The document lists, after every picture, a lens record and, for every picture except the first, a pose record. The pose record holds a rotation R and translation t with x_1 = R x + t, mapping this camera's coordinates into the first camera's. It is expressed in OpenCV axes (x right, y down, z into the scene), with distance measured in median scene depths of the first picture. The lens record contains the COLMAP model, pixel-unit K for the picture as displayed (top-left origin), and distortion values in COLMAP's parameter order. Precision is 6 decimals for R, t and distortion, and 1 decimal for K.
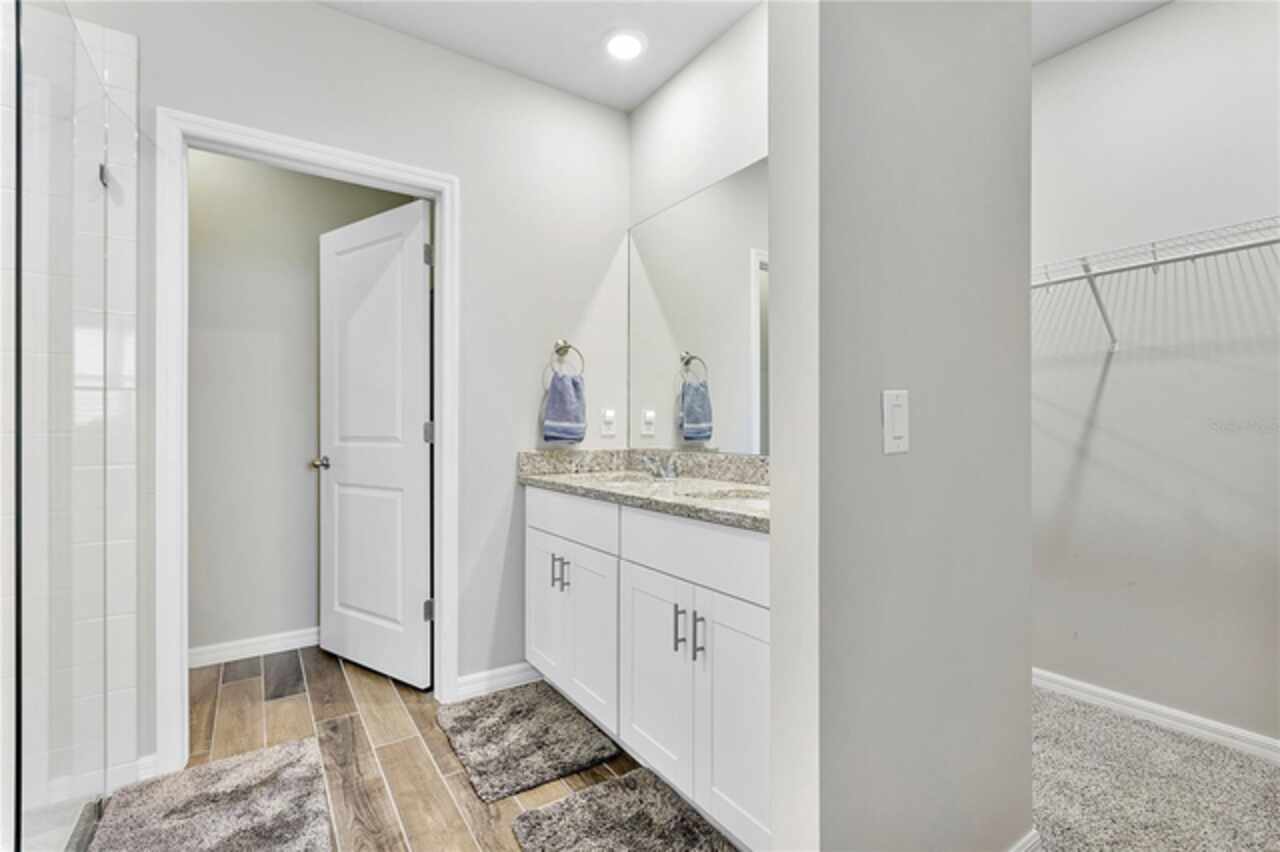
lens RADIAL K [[581.2, 0, 637.5], [0, 581.2, 427.8], [0, 0, 1]] dist [0.003163, -0.001372]
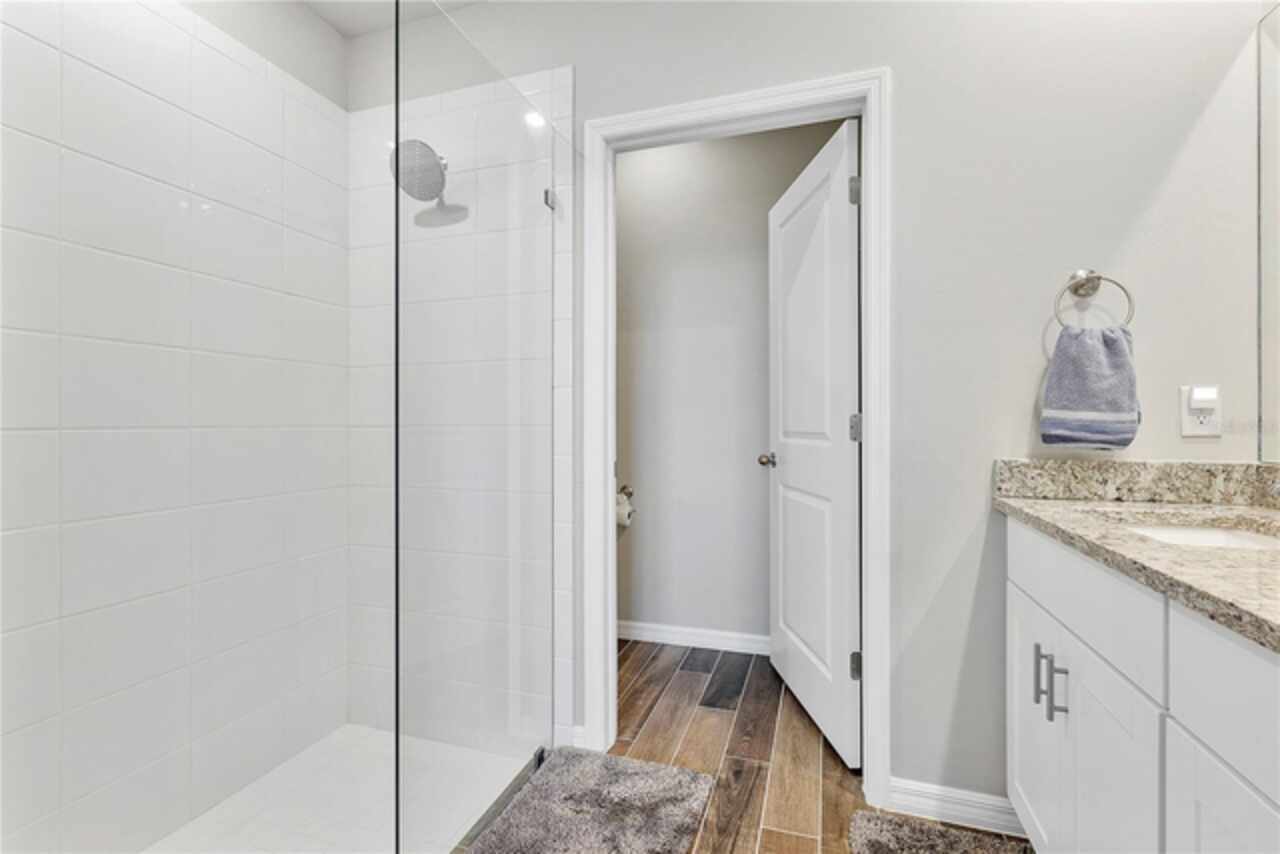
lens RADIAL K [[581.2, 0, 640.1], [0, 581.2, 419.9], [0, 0, 1]] dist [0.003163, -0.001372]
pose [[0.617660, -0.002793, -0.786441, 0.056225], [0.001682, 0.999996, -0.002230, -0.000974], [0.786444, 0.000055, 0.617662, 0.314052]]
